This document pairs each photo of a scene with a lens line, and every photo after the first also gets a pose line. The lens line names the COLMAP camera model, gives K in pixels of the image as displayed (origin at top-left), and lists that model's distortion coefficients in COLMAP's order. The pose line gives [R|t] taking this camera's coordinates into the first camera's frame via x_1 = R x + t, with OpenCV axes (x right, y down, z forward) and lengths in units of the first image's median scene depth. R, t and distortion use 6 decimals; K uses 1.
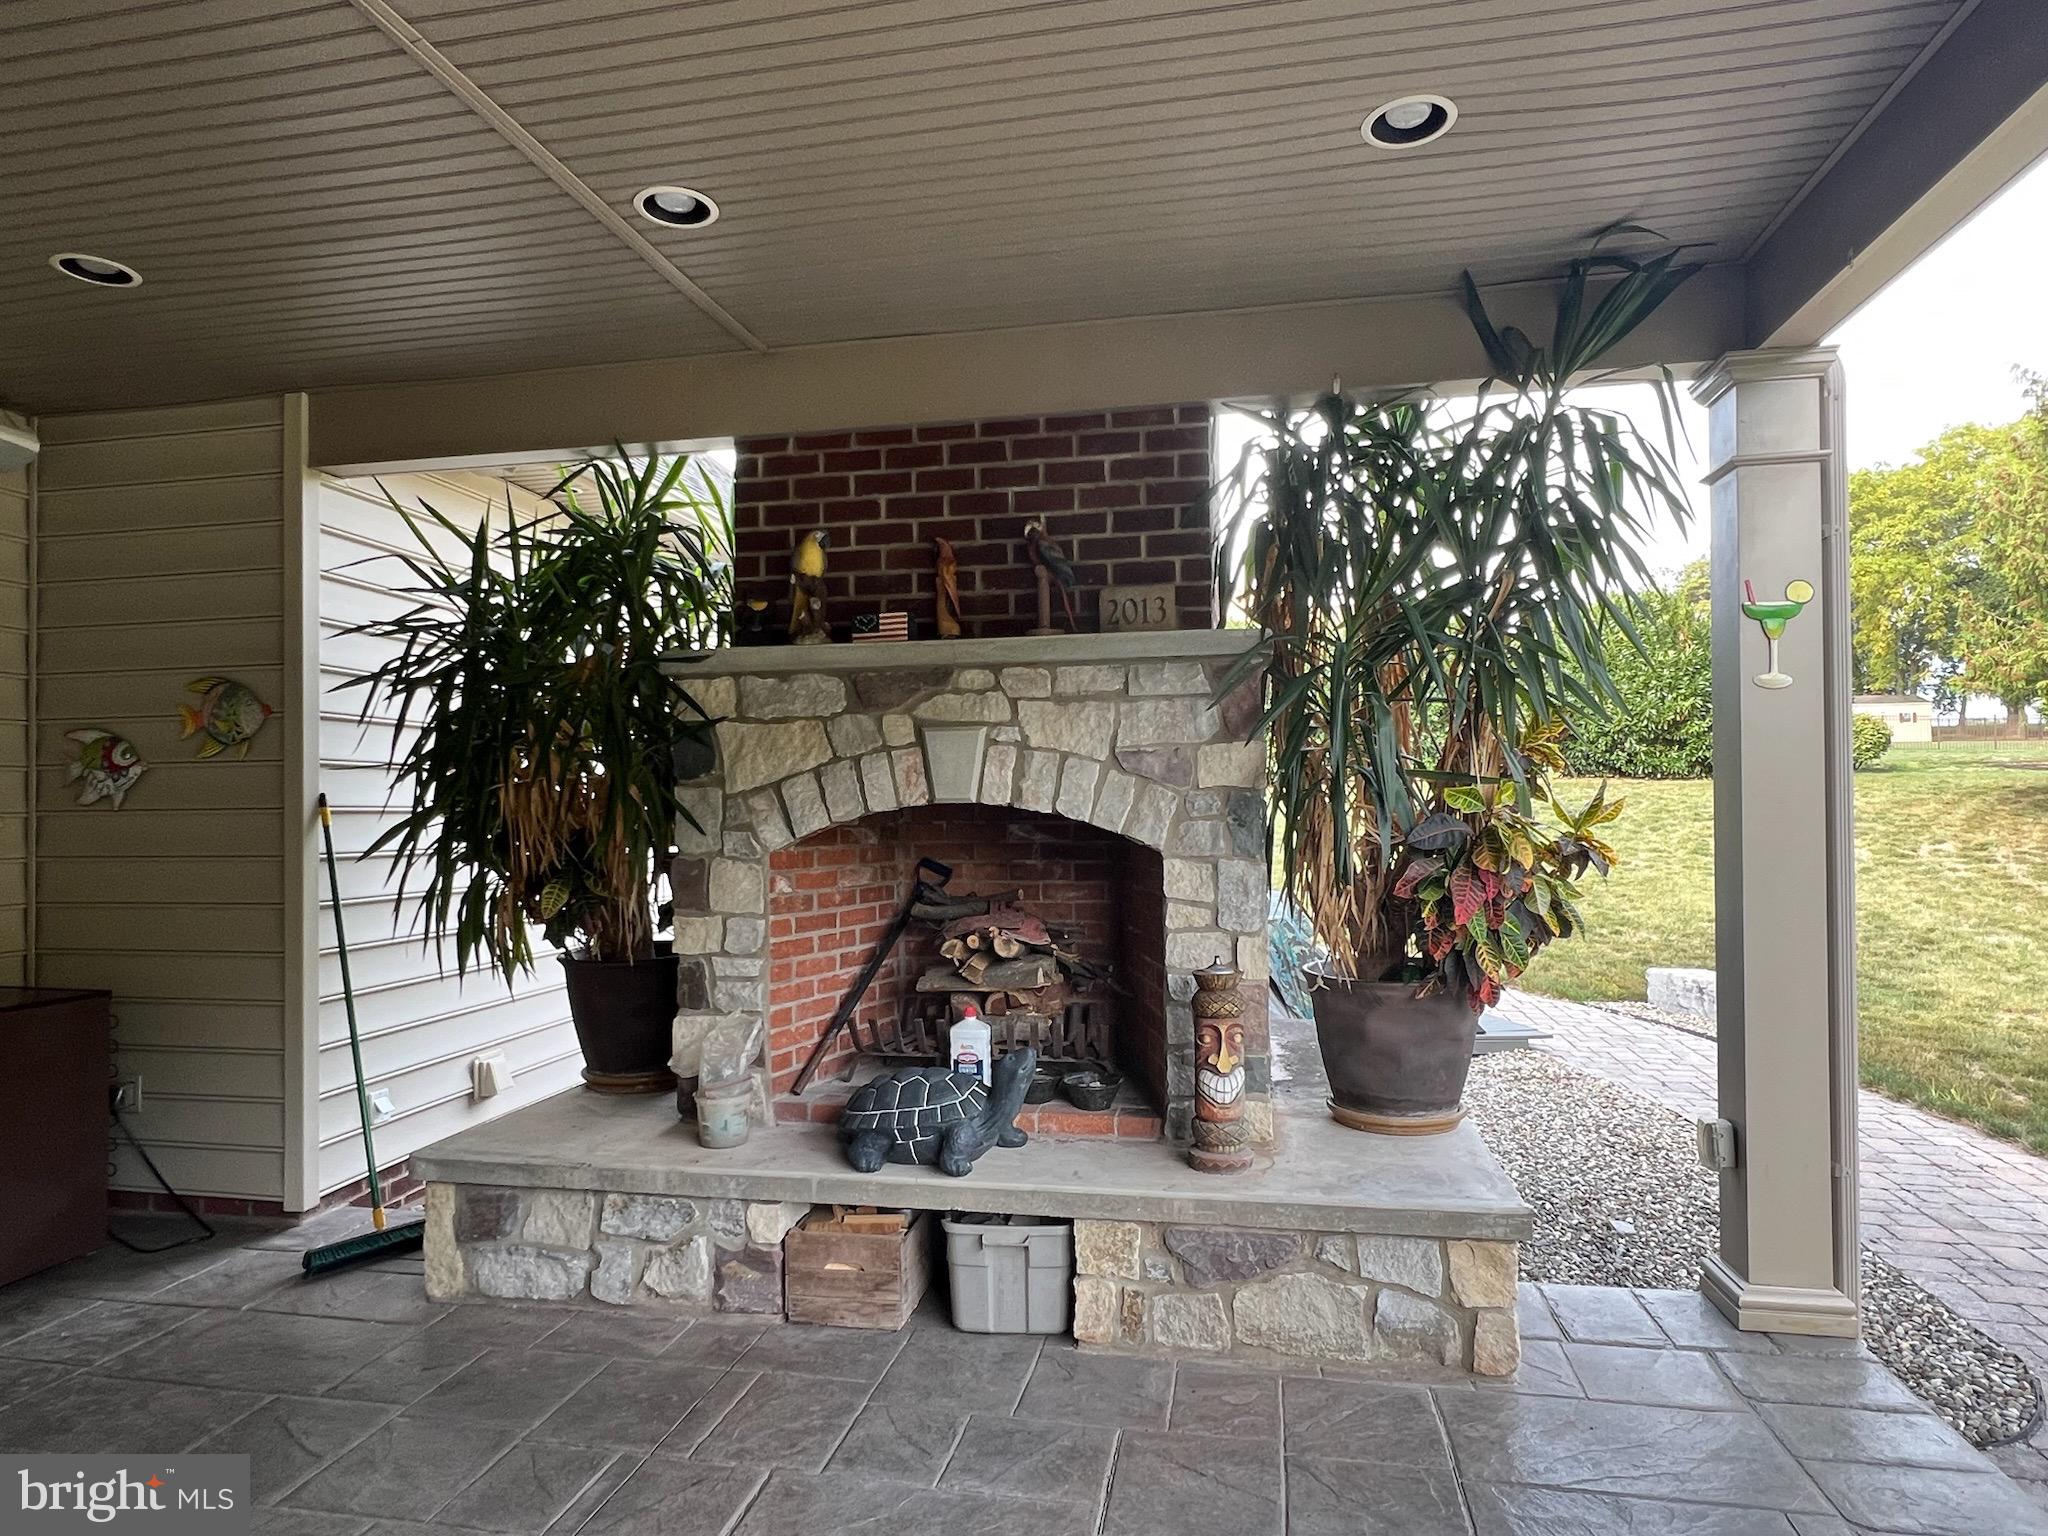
lens RADIAL K [[1207.2, 0, 1024.0], [0, 1207.2, 768.0], [0, 0, 1]] dist [-0.016324, -0.001711]
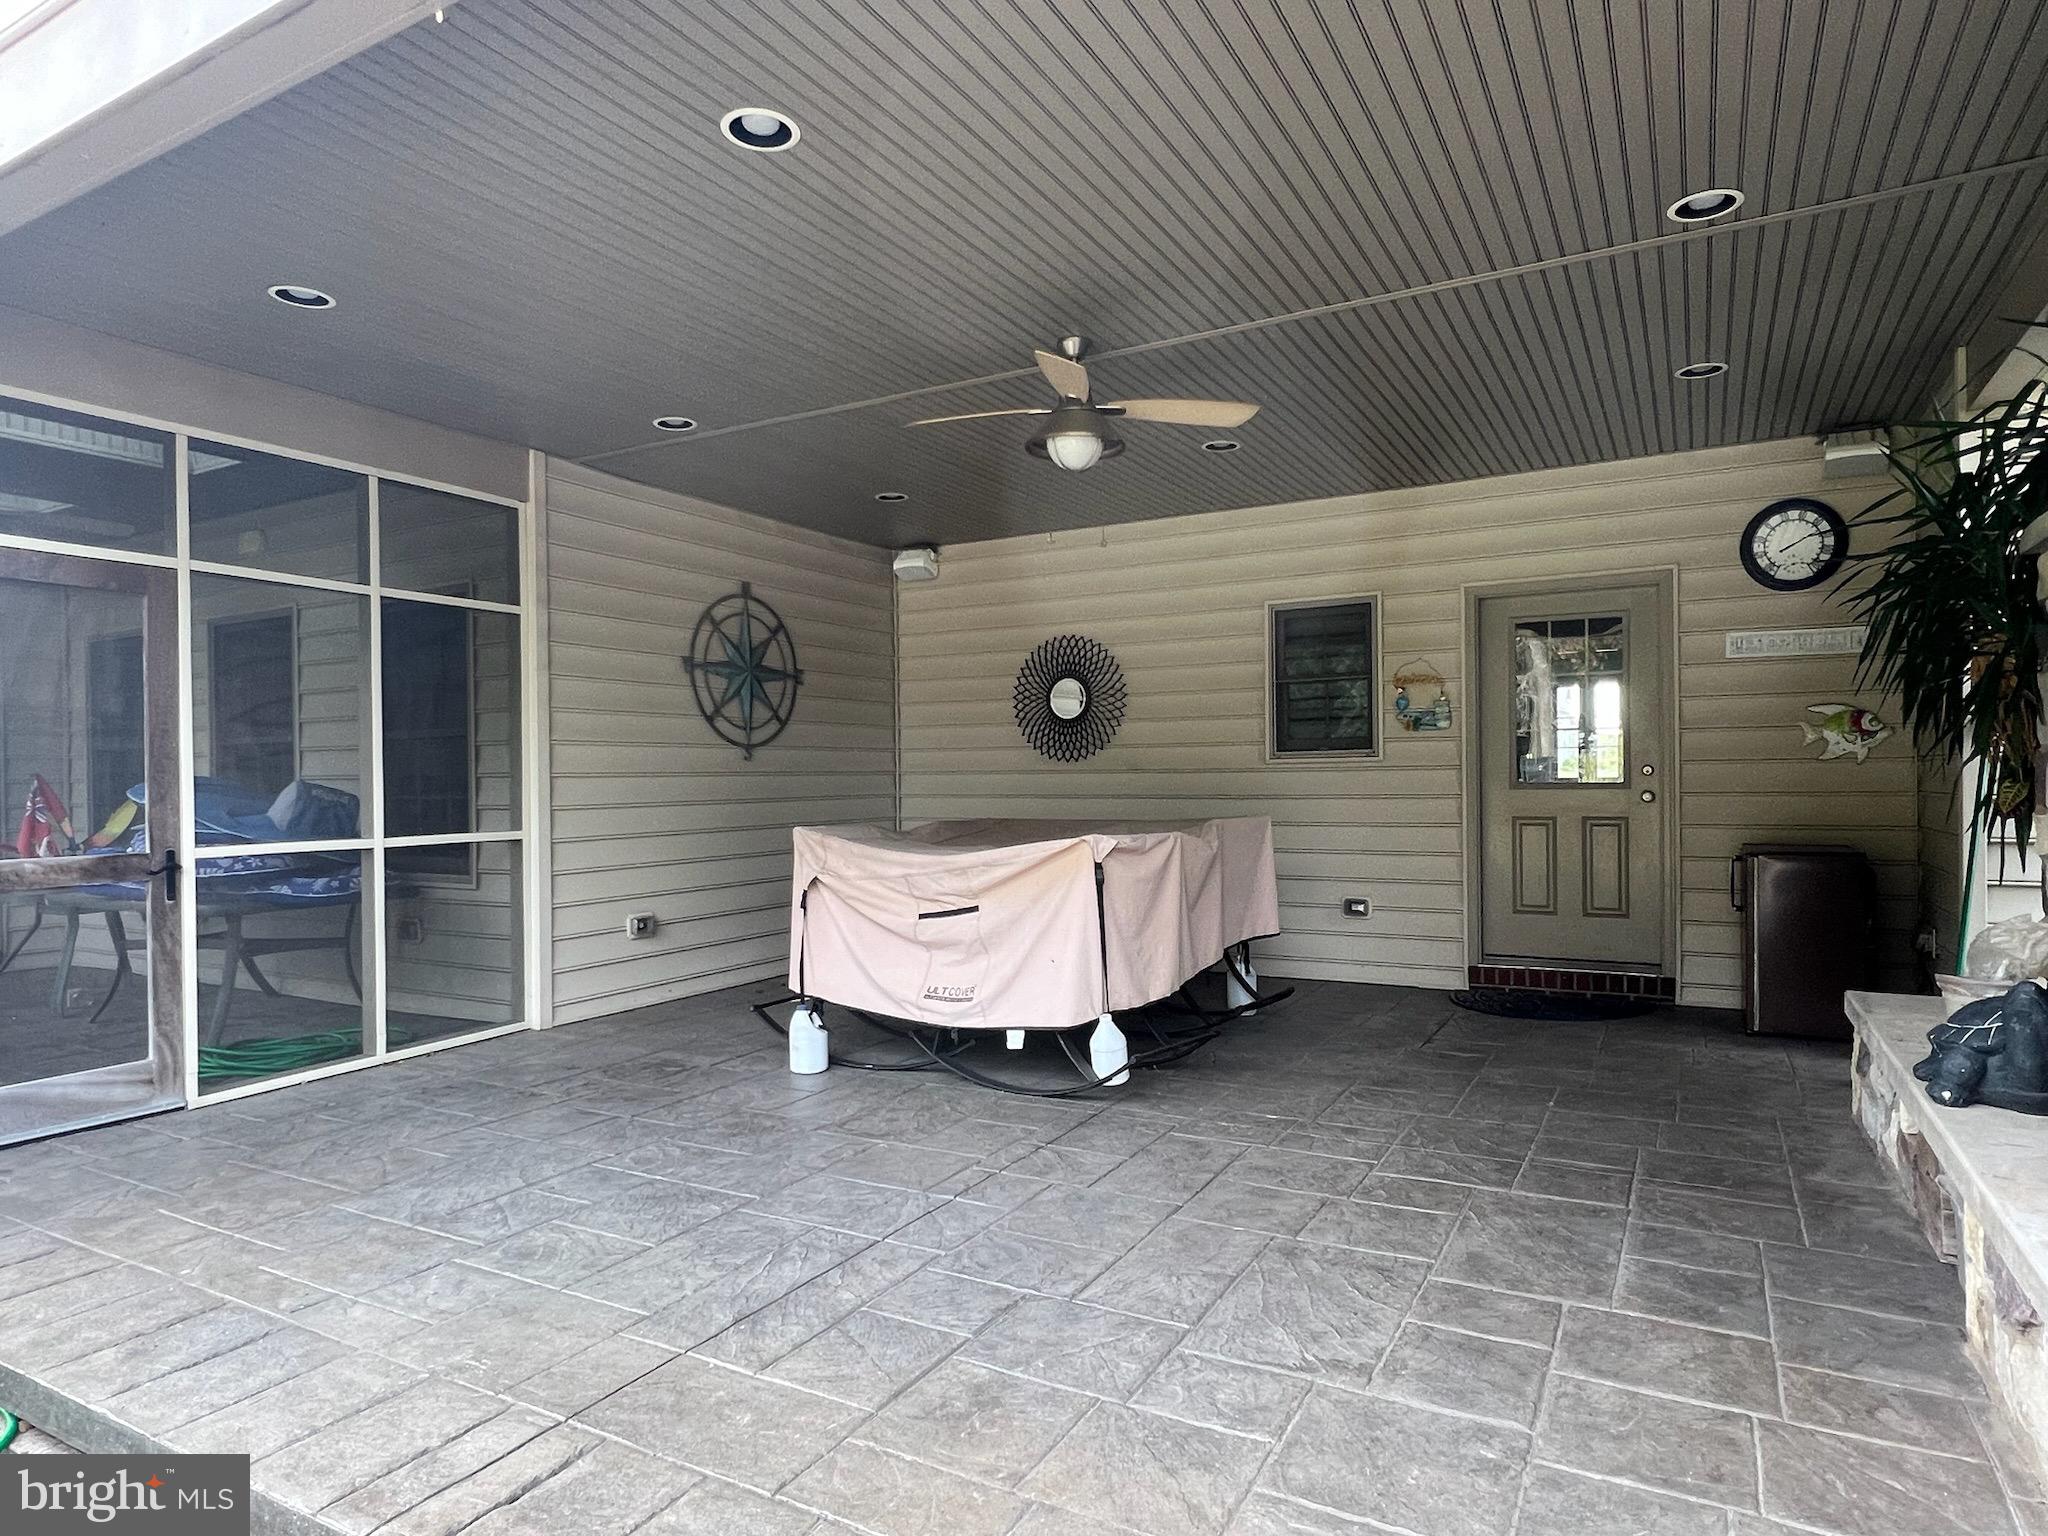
lens RADIAL K [[1207.2, 0, 1024.0], [0, 1207.2, 768.0], [0, 0, 1]] dist [-0.016324, -0.001711]
pose [[-0.311104, 0.011876, -0.950302, 1.204211], [0.038299, 0.999266, -0.000050, 0.083759], [0.949604, -0.036411, -0.311331, 0.790174]]
